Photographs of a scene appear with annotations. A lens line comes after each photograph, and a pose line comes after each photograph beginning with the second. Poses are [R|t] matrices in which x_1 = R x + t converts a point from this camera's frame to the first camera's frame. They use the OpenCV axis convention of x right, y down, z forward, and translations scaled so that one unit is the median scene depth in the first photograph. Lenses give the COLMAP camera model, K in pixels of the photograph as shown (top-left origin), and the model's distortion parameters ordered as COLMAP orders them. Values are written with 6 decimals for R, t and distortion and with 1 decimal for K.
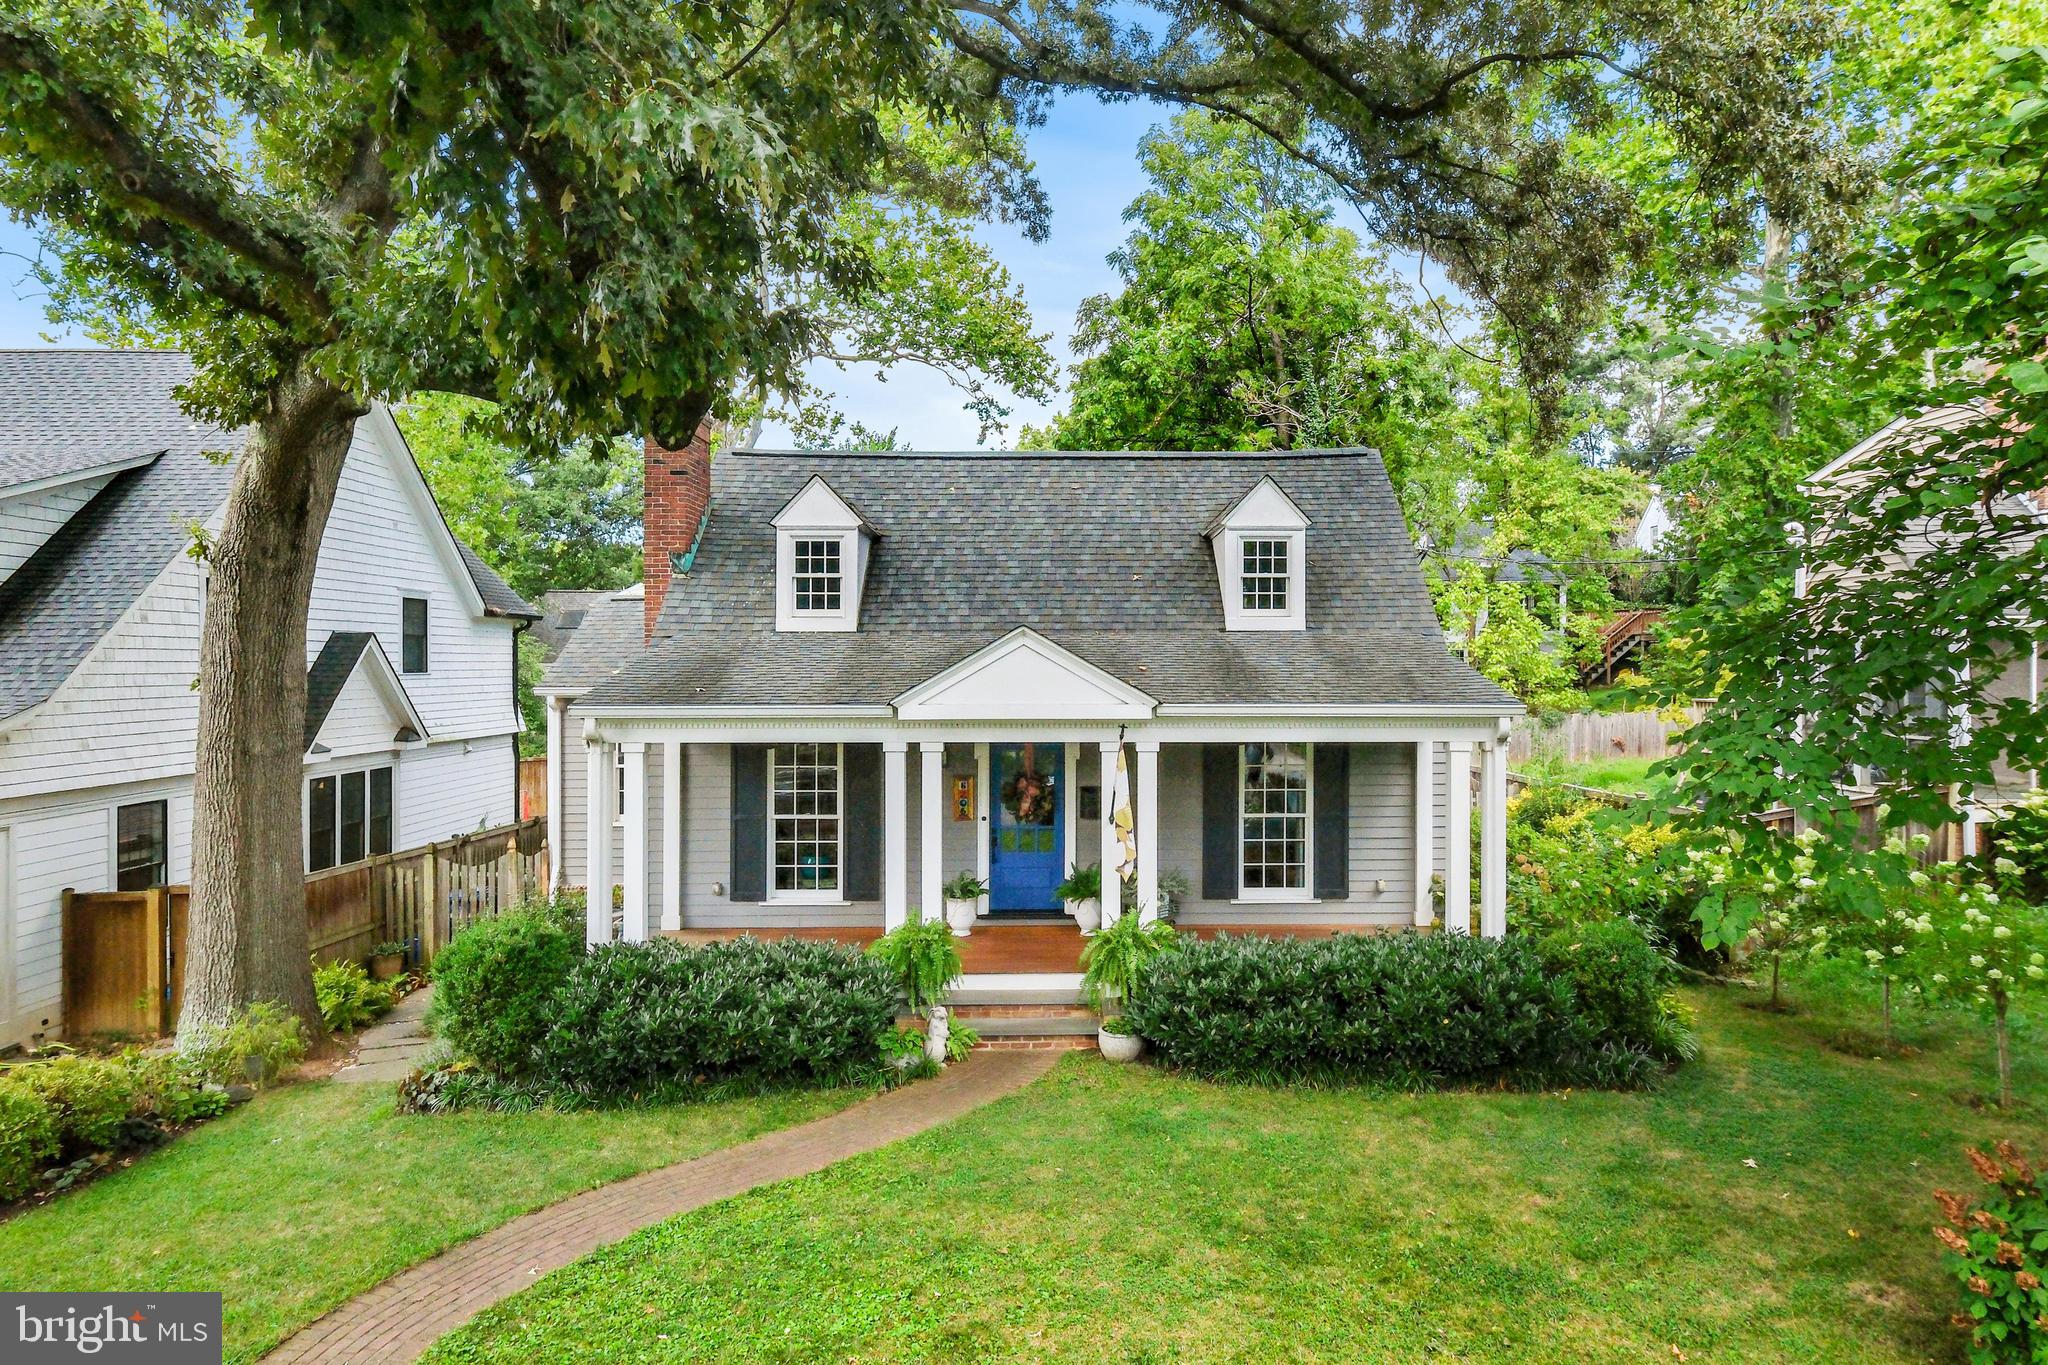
lens RADIAL K [[898.1, 0, 1022.9], [0, 898.1, 677.1], [0, 0, 1]] dist [-0.002780, 0.000606]
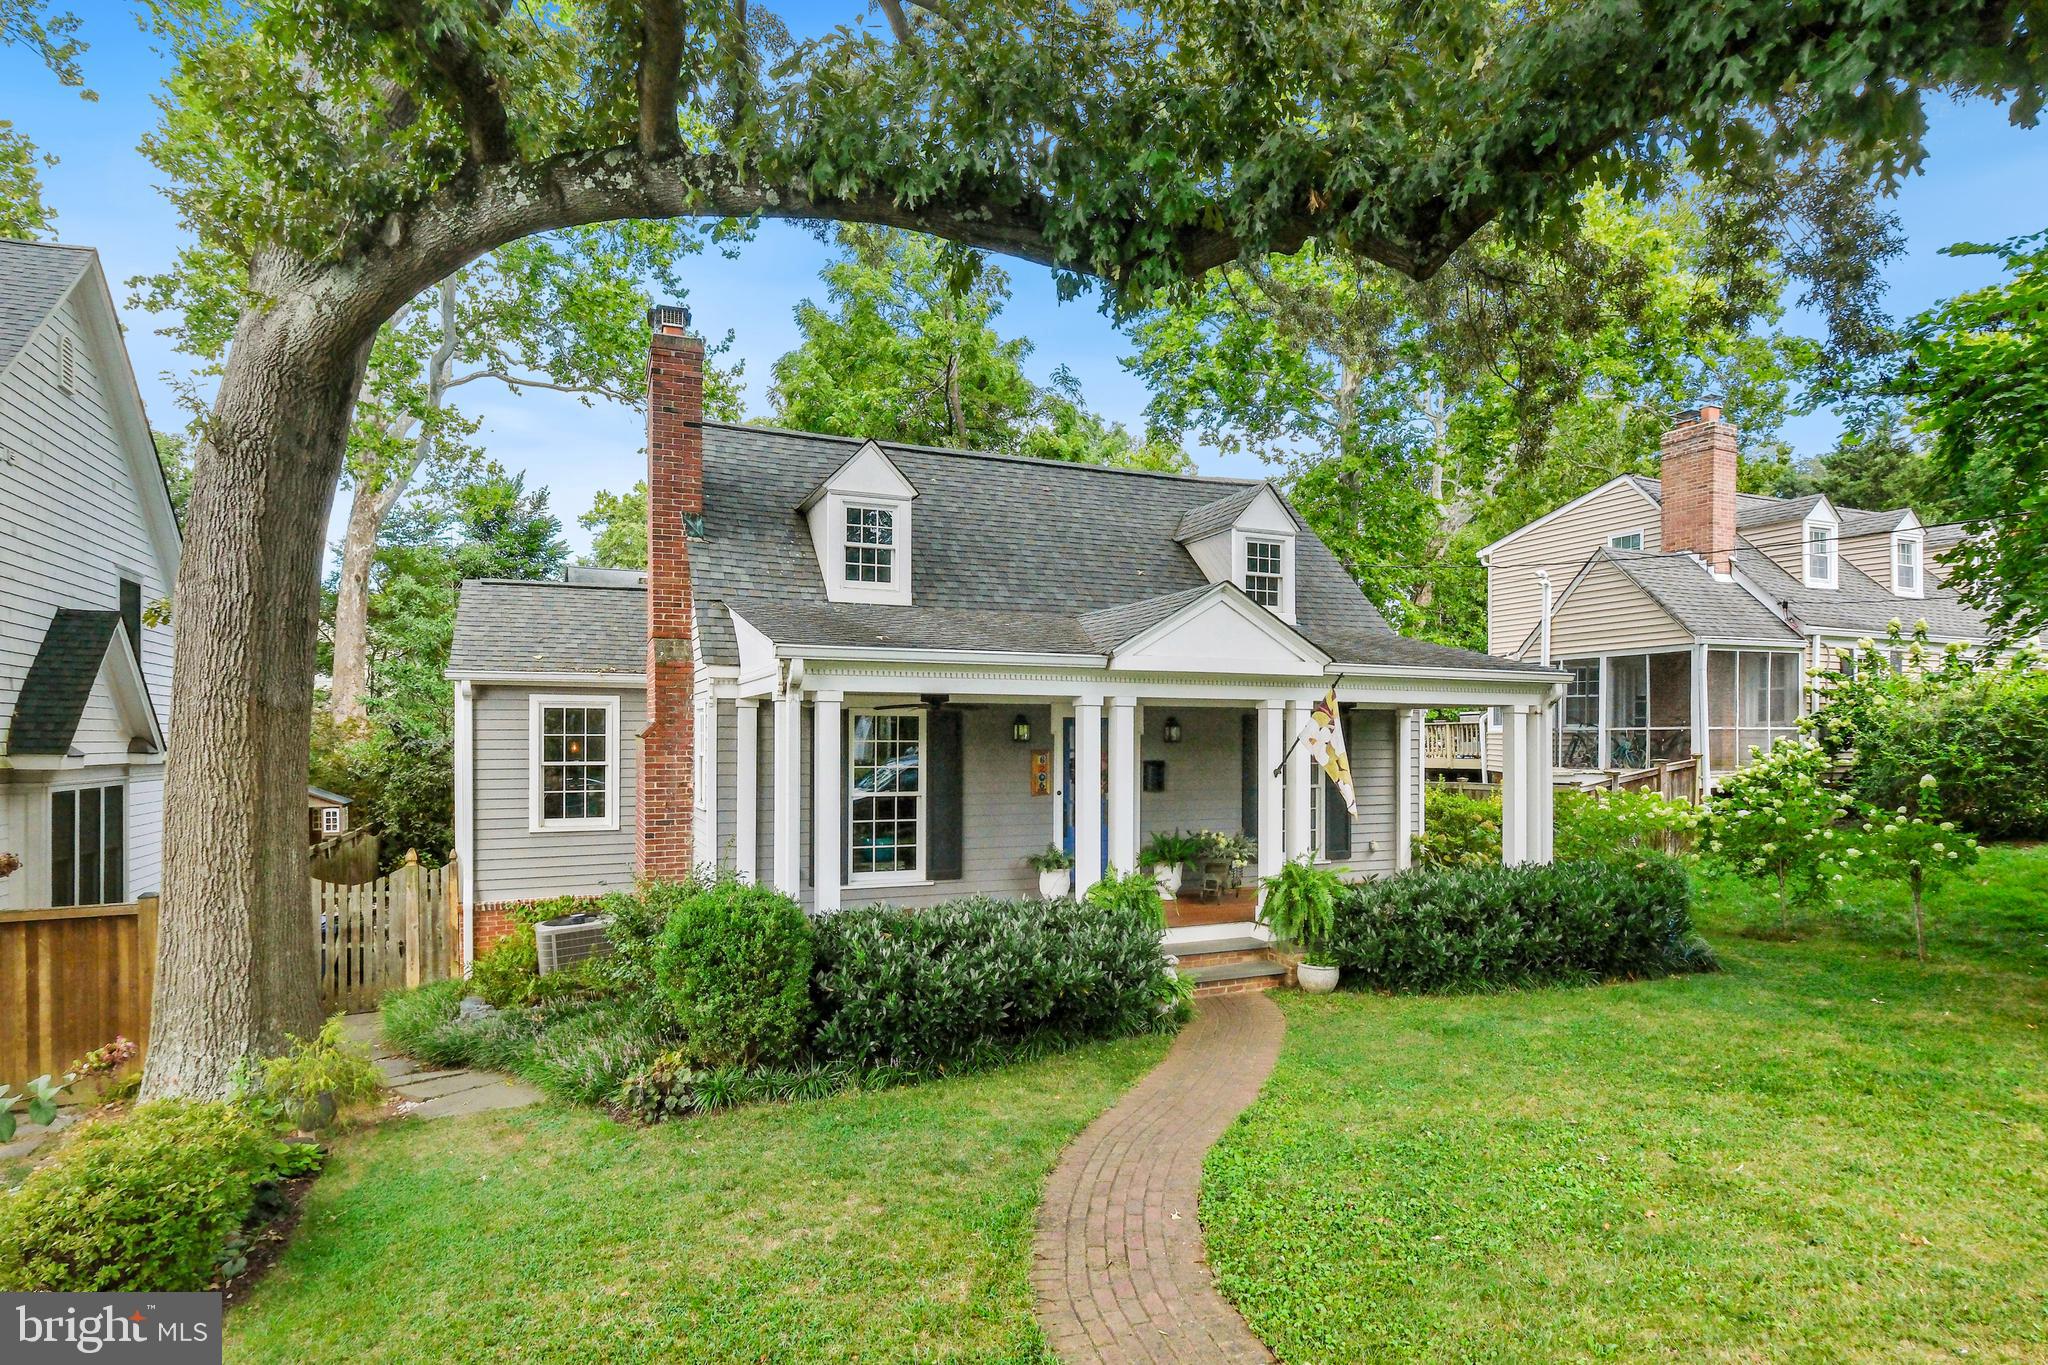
lens RADIAL K [[846.8, 0, 1023.3], [0, 846.8, 715.1], [0, 0, 1]] dist [-0.001191, 0.000125]
pose [[0.954741, 0.006514, 0.297366, -0.368092], [-0.007238, 0.999973, 0.001334, 0.069673], [-0.297349, -0.003426, 0.954763, 0.103237]]
